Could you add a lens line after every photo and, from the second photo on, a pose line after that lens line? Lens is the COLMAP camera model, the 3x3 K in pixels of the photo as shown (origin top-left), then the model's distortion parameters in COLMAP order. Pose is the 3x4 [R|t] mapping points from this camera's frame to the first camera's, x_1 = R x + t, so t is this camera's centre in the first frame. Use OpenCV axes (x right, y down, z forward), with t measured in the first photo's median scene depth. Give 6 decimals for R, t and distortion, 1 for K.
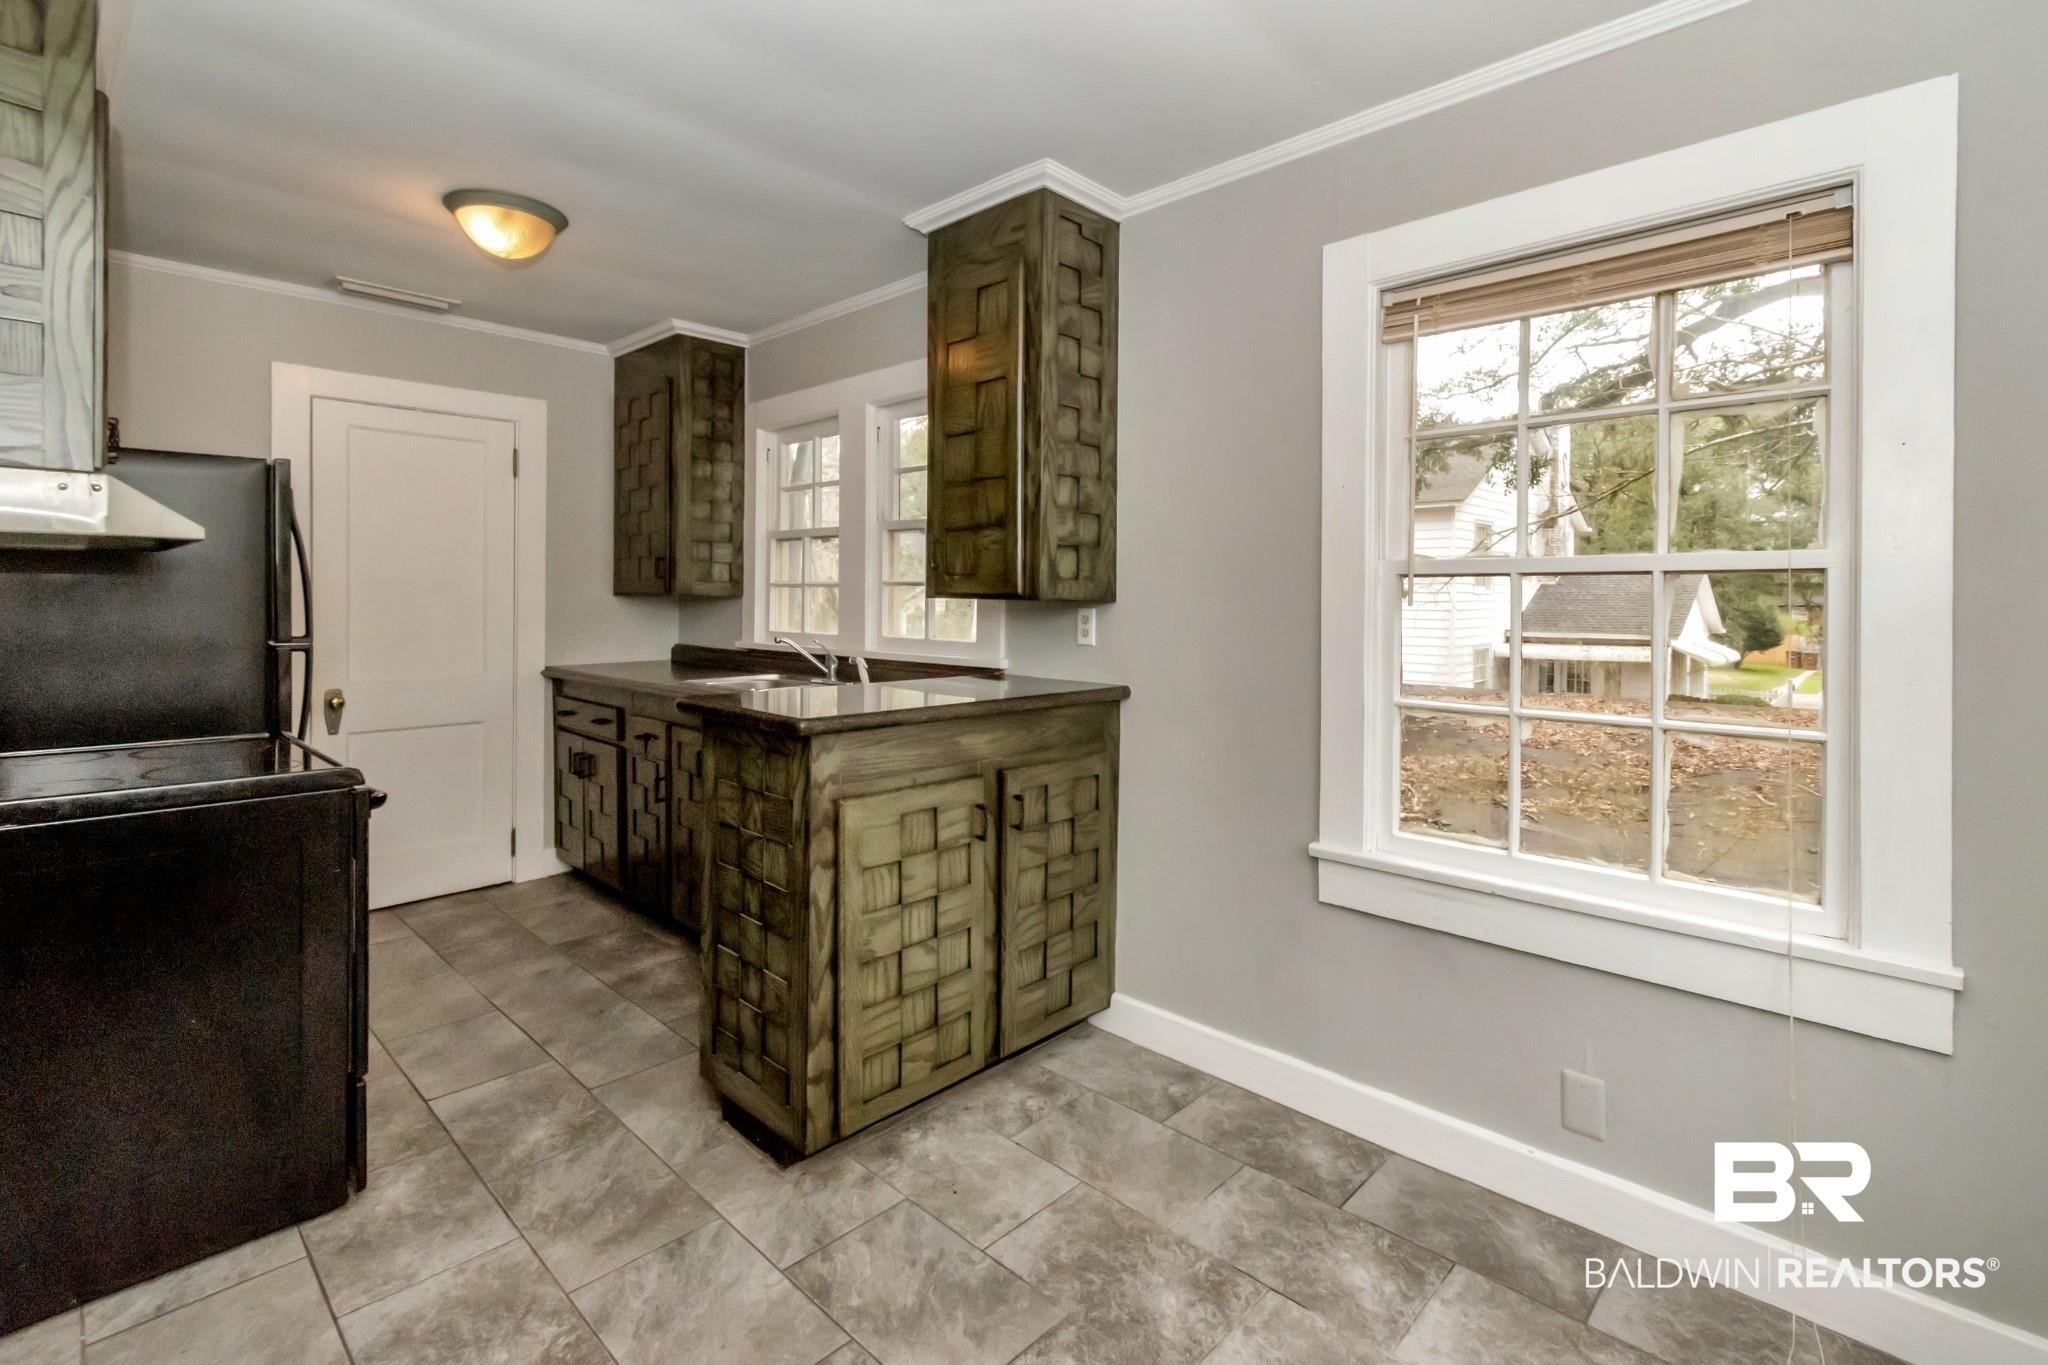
lens RADIAL K [[937.6, 0, 1029.5], [0, 937.6, 601.2], [0, 0, 1]] dist [0.000398, 0.000202]
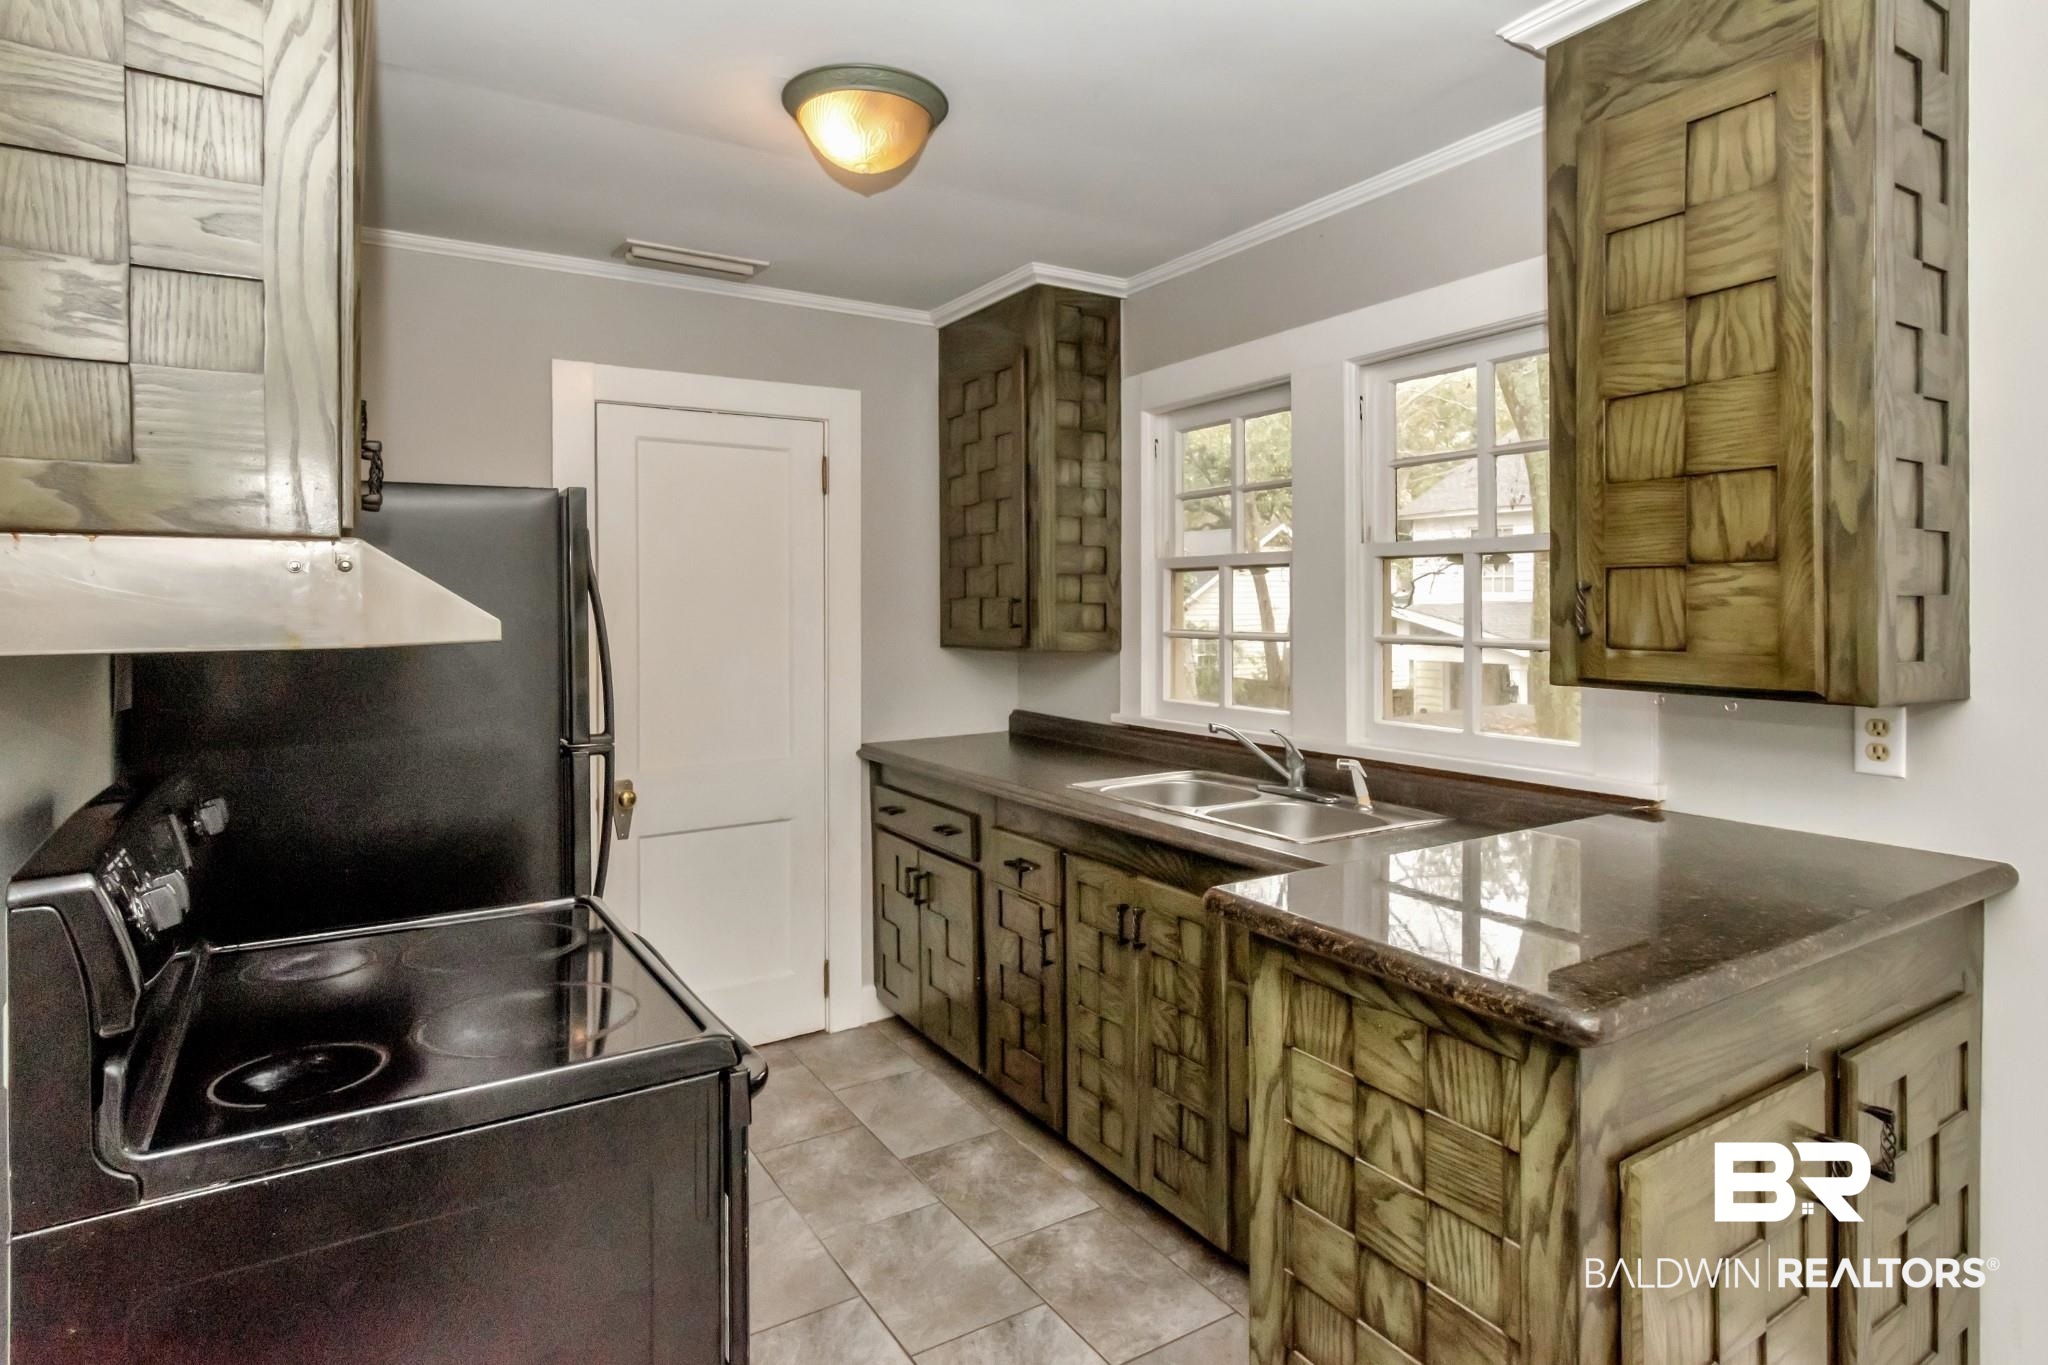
lens RADIAL K [[1099.3, 0, 1022.4], [0, 1099.3, 602.7], [0, 0, 1]] dist [-0.009841, -0.000821]
pose [[0.967693, -0.013529, -0.251770, -0.278528], [0.011646, 0.999892, -0.008969, -0.056457], [0.251864, 0.005747, 0.967746, 0.298839]]
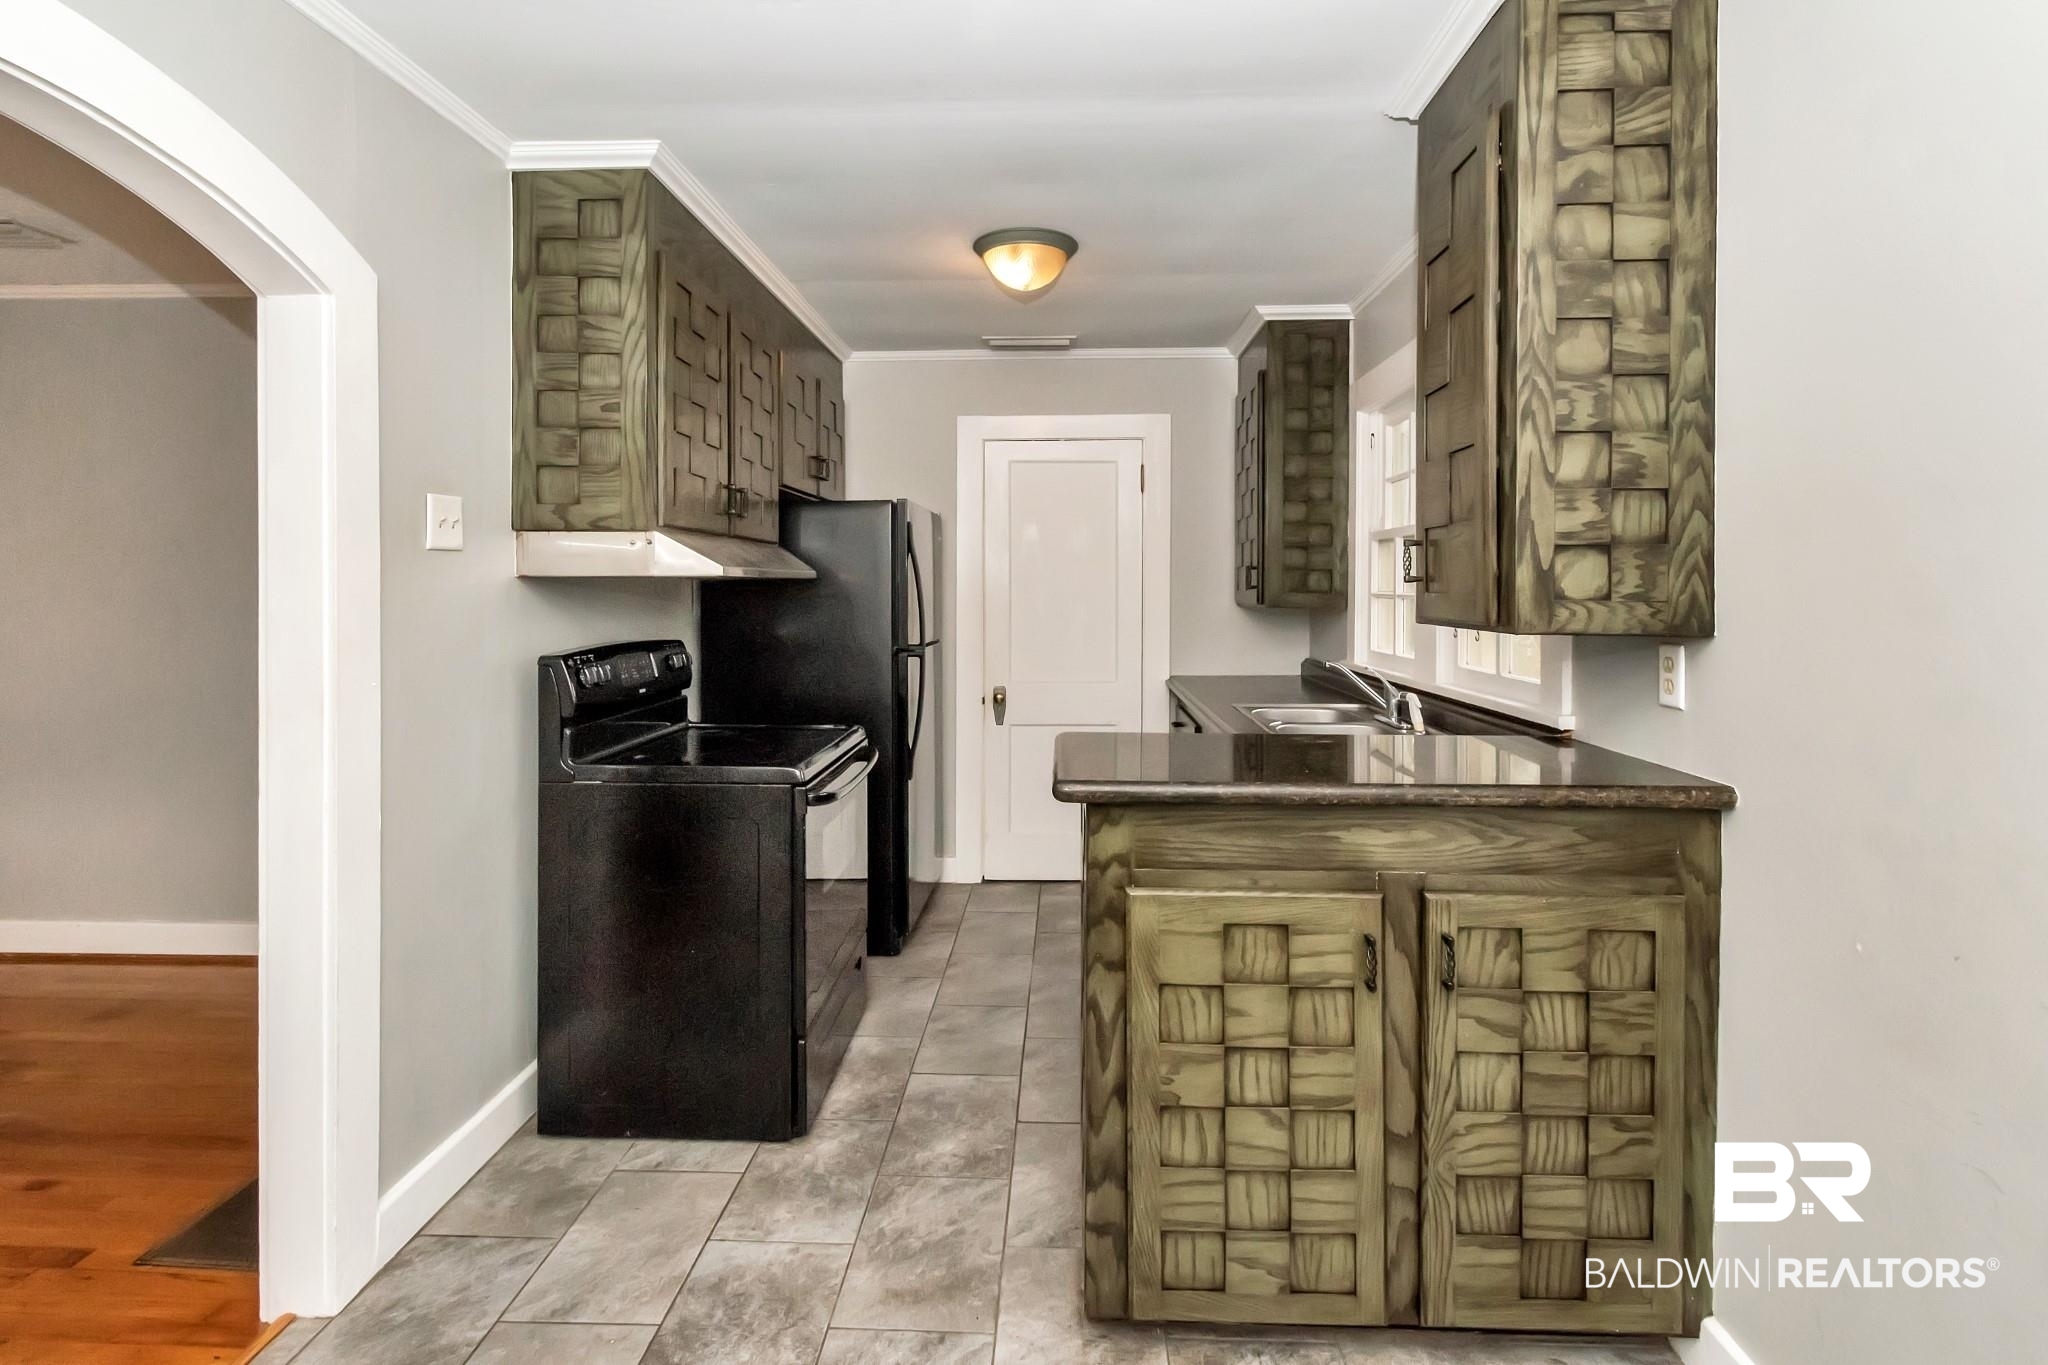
lens RADIAL K [[970.7, 0, 1024.6], [0, 970.7, 593.1], [0, 0, 1]] dist [0.000383, -0.000007]
pose [[0.660874, -0.004127, -0.750486, 0.276083], [0.001426, 0.999990, -0.004244, -0.025790], [0.750496, 0.001735, 0.660873, 0.306884]]
